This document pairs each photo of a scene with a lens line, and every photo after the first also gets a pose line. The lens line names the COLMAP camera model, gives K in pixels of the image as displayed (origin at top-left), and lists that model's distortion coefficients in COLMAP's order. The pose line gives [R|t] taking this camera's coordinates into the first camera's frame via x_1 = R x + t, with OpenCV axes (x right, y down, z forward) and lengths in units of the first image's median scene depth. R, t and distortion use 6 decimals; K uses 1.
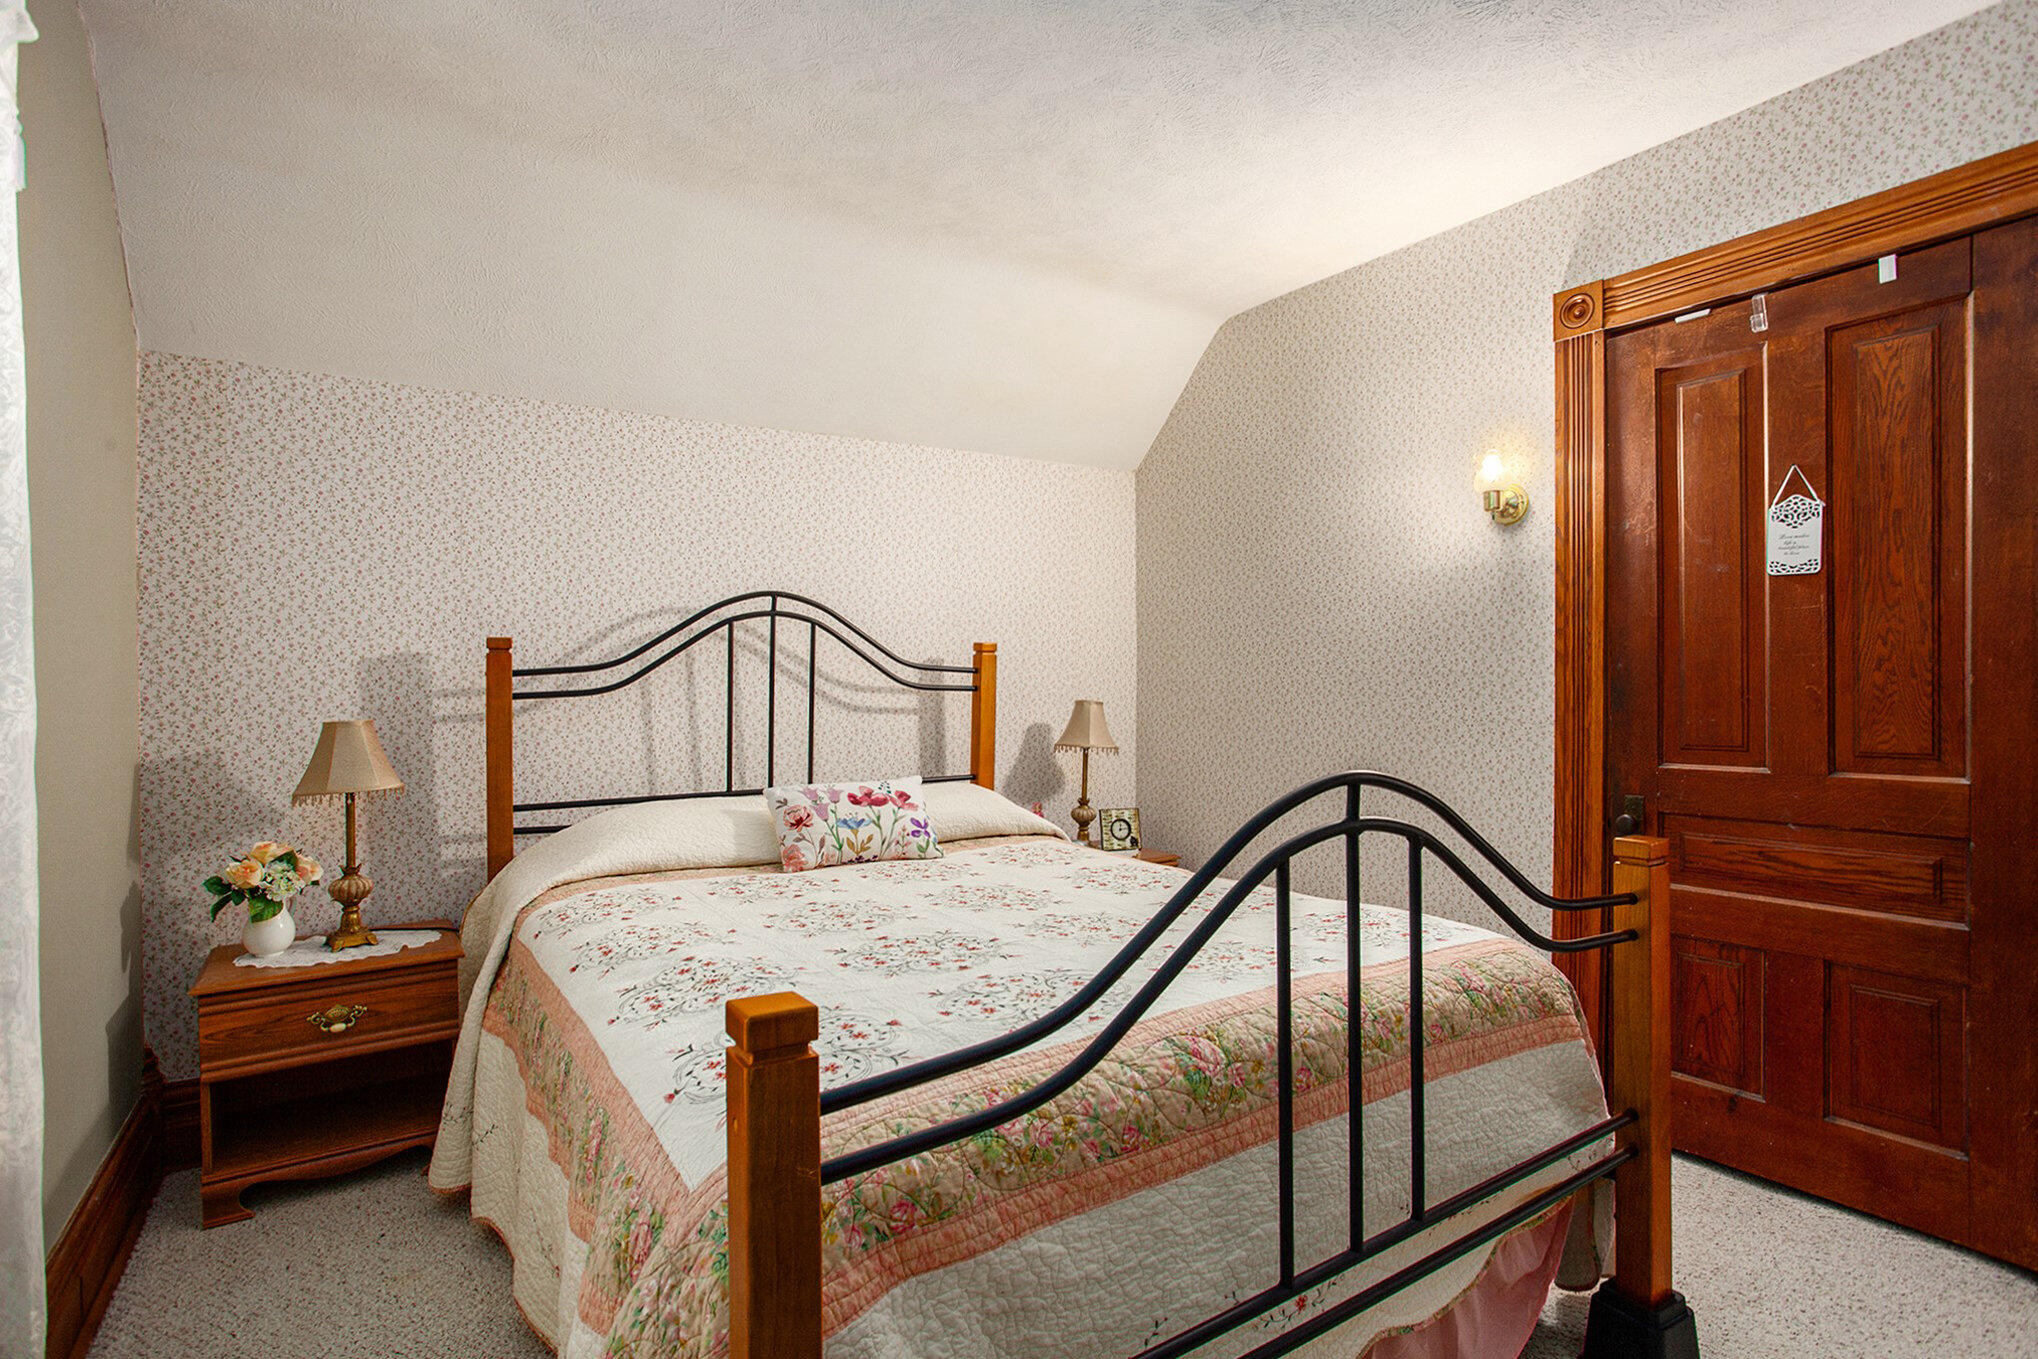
lens RADIAL K [[1041.4, 0, 1024.4], [0, 1041.4, 686.6], [0, 0, 1]] dist [-0.083362, 0.062269]
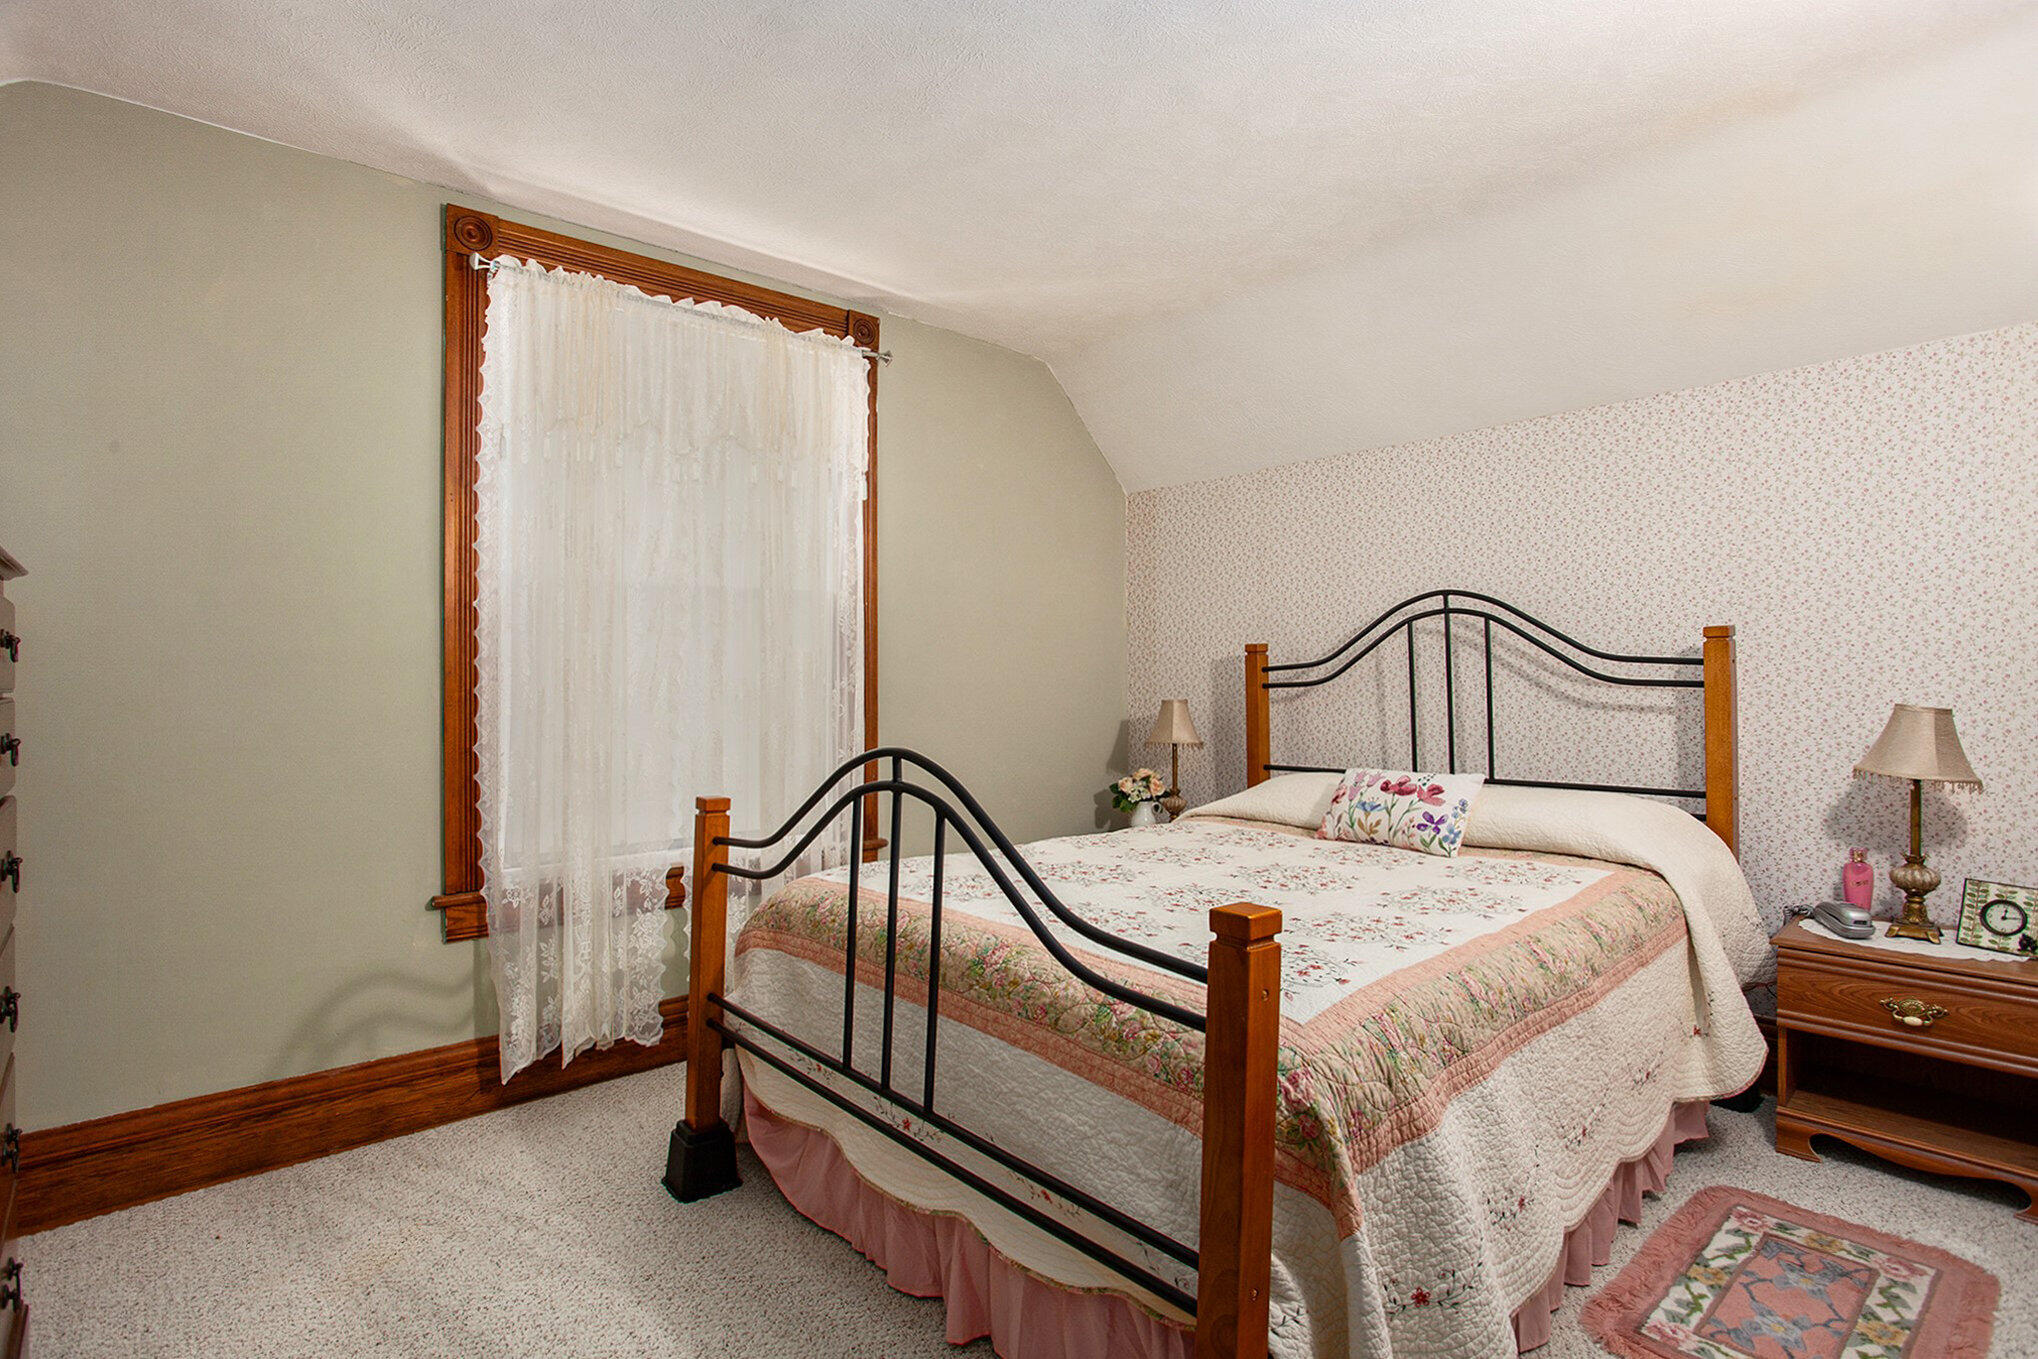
lens RADIAL K [[1041.4, 0, 1024.4], [0, 1041.4, 686.6], [0, 0, 1]] dist [-0.083362, 0.062269]
pose [[0.135627, 0.013638, -0.990666, 0.794351], [-0.000250, 0.999906, 0.013731, -0.008222], [0.990760, -0.001615, 0.135618, 0.460507]]
